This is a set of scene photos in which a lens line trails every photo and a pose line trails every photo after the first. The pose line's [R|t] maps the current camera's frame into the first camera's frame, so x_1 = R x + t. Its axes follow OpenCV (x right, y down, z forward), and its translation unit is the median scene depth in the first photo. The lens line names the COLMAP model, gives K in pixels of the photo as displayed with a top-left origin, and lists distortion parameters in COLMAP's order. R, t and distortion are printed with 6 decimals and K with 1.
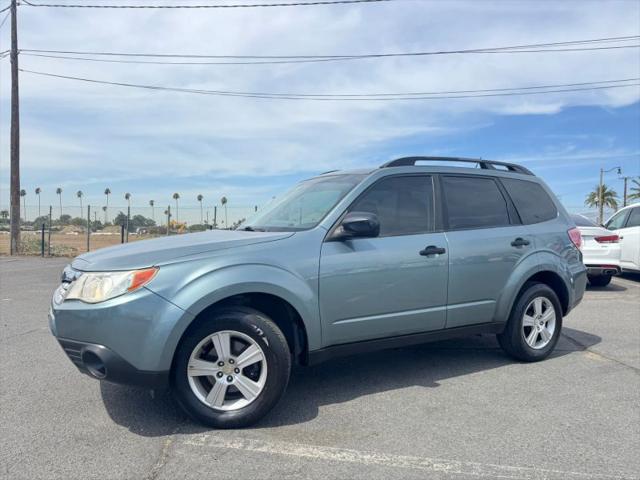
lens RADIAL K [[454.0, 0, 302.2], [0, 454.0, 245.1], [0, 0, 1]] dist [0.034580, -0.043044]
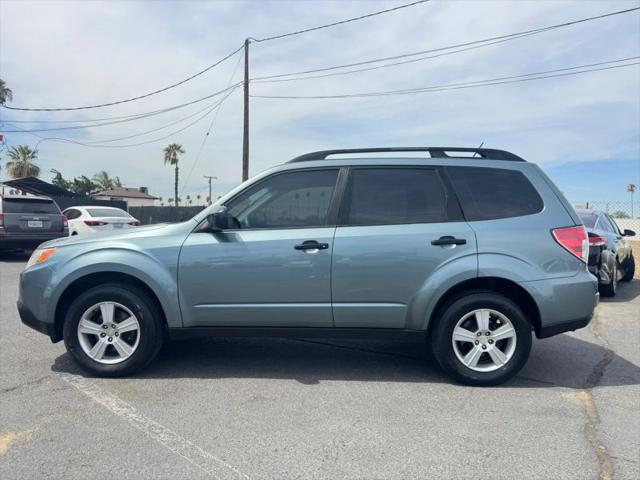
lens RADIAL K [[454.0, 0, 313.7], [0, 454.0, 241.8], [0, 0, 1]] dist [0.034580, -0.043044]
pose [[0.860874, 0.028100, -0.508042, 0.767556], [-0.030103, 0.999538, 0.004274, -0.000744], [0.507928, 0.011614, 0.861321, 0.148697]]
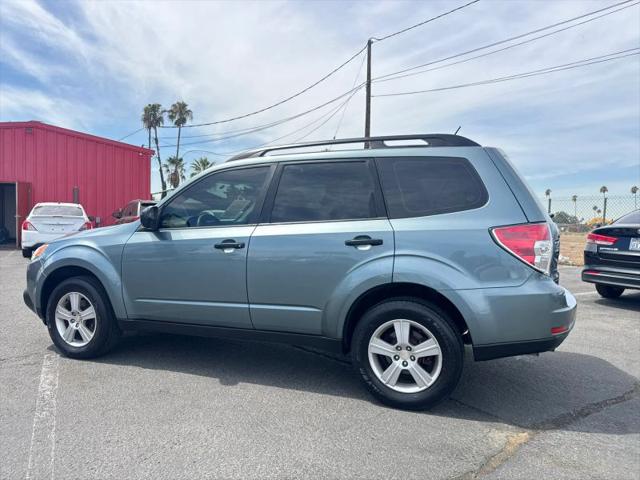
lens RADIAL K [[454.0, 0, 314.3], [0, 454.0, 240.2], [0, 0, 1]] dist [0.034580, -0.043044]
pose [[0.639738, 0.031254, -0.767957, 1.119096], [-0.036009, 0.999294, 0.010672, -0.013947], [0.767749, 0.020826, 0.640412, 0.499578]]
